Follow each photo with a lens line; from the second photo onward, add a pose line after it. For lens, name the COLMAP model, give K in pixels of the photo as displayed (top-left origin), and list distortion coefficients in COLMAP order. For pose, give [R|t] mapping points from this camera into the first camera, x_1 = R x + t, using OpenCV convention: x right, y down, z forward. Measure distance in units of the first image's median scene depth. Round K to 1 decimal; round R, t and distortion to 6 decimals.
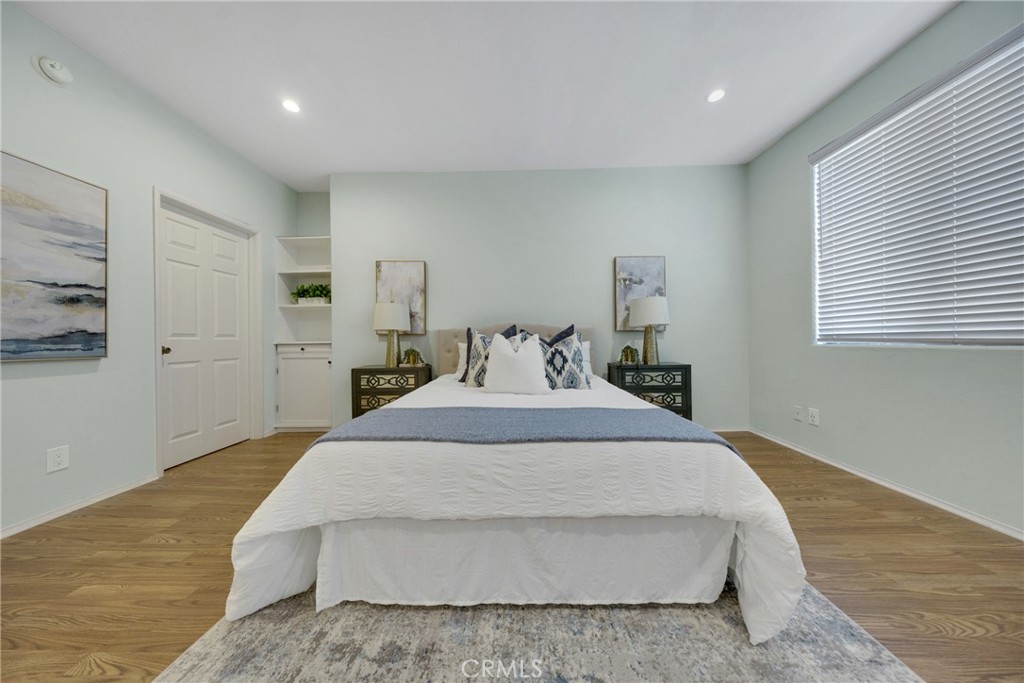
lens RADIAL K [[301.9, 0, 512.7], [0, 301.9, 339.6], [0, 0, 1]] dist [-0.000151, -0.000085]
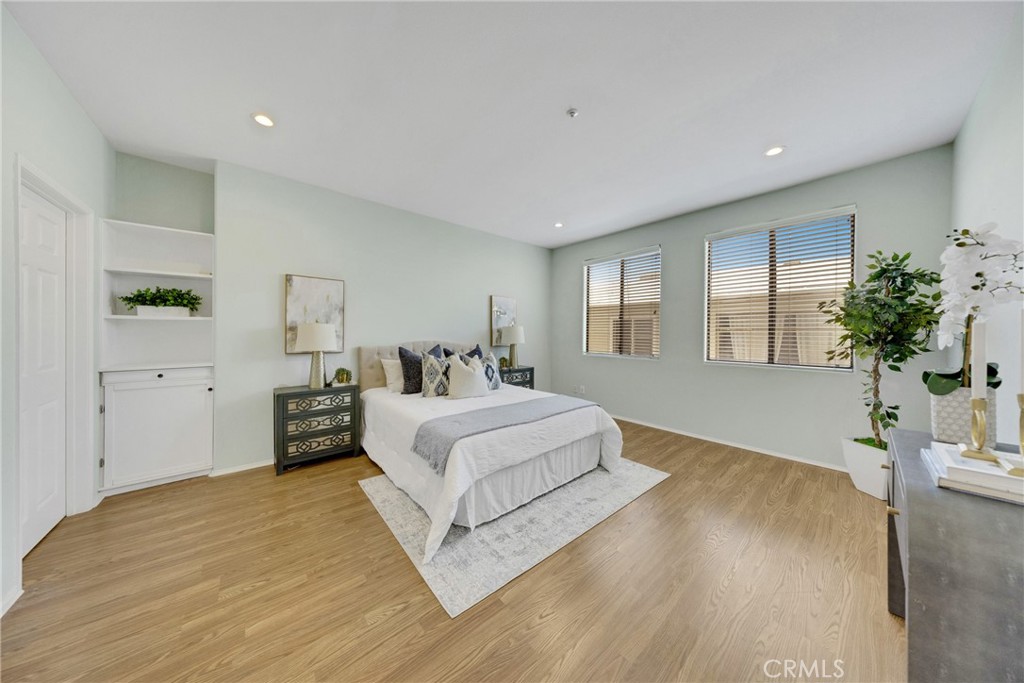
lens RADIAL K [[301.9, 0, 512.2], [0, 301.9, 334.6], [0, 0, 1]] dist [-0.000151, -0.000085]
pose [[0.747158, 0.010138, 0.664569, -0.619903], [-0.014218, 0.999899, 0.000732, -0.097486], [-0.664495, -0.009996, 0.747226, -0.169993]]
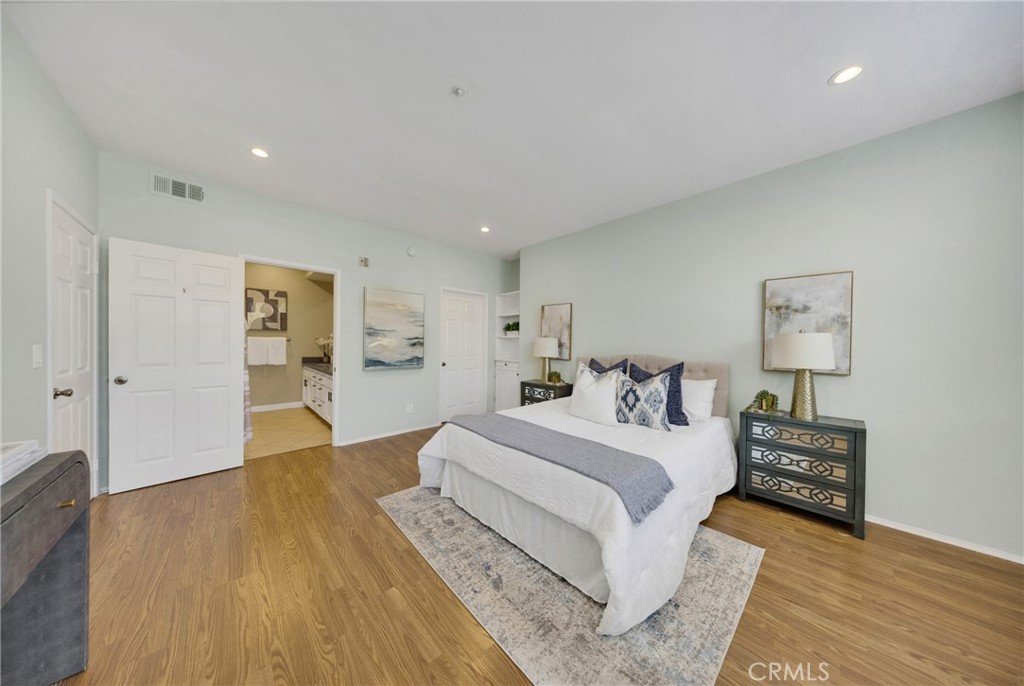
lens RADIAL K [[301.9, 0, 511.6], [0, 301.9, 342.8], [0, 0, 1]] dist [-0.000151, -0.000085]
pose [[0.700956, 0.019795, -0.712930, 0.506844], [-0.018360, 0.999784, 0.009709, -0.111601], [0.712968, 0.006284, 0.701168, -0.087494]]
